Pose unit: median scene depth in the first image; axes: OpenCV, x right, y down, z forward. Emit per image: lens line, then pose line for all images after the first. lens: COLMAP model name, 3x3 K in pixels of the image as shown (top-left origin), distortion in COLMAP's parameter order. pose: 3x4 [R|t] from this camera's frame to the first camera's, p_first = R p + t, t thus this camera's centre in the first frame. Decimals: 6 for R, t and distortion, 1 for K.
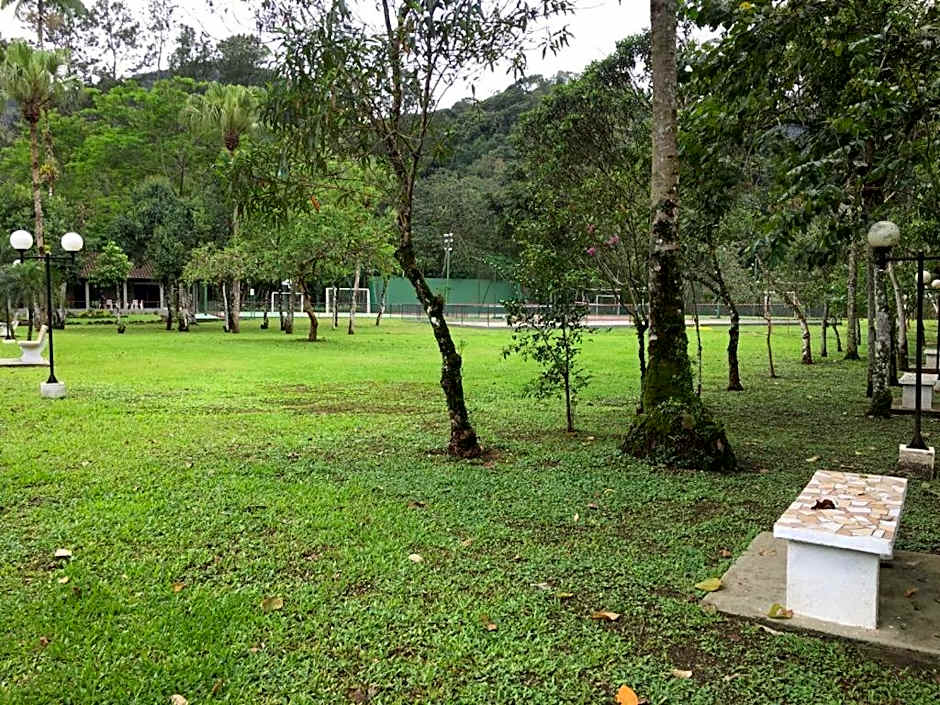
lens RADIAL K [[762.5, 0, 470.0], [0, 762.5, 352.5], [0, 0, 1]] dist [0.001438, -0.005043]
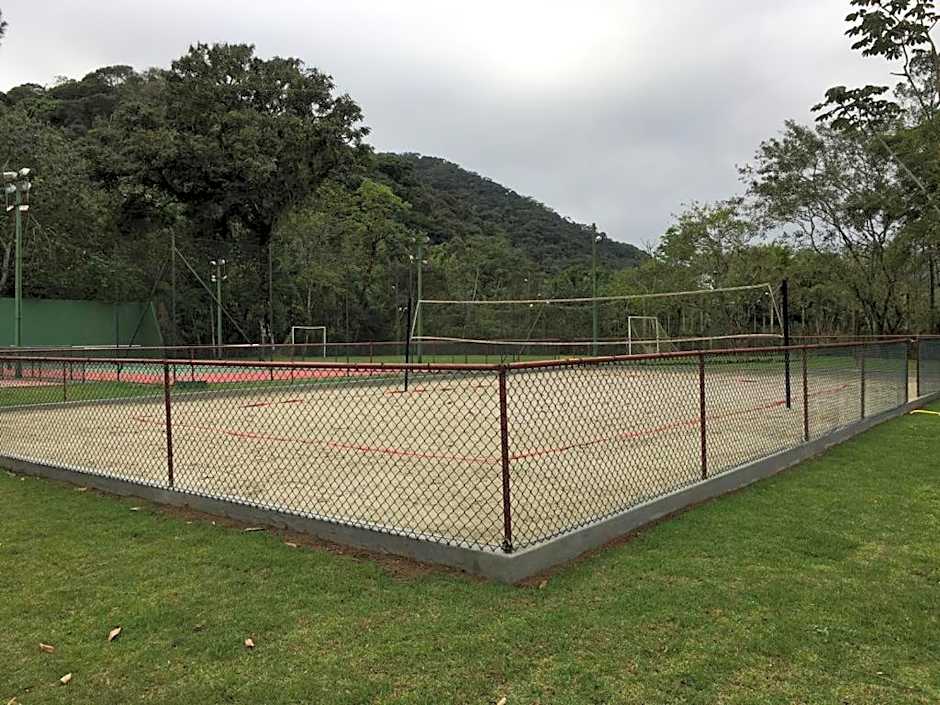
lens RADIAL K [[762.5, 0, 470.0], [0, 762.5, 352.5], [0, 0, 1]] dist [0.001438, -0.005043]
pose [[0.869427, -0.027718, 0.493282, -0.014598], [0.048980, 0.998342, -0.030231, -0.024408], [-0.491627, 0.050444, 0.869344, 0.364451]]
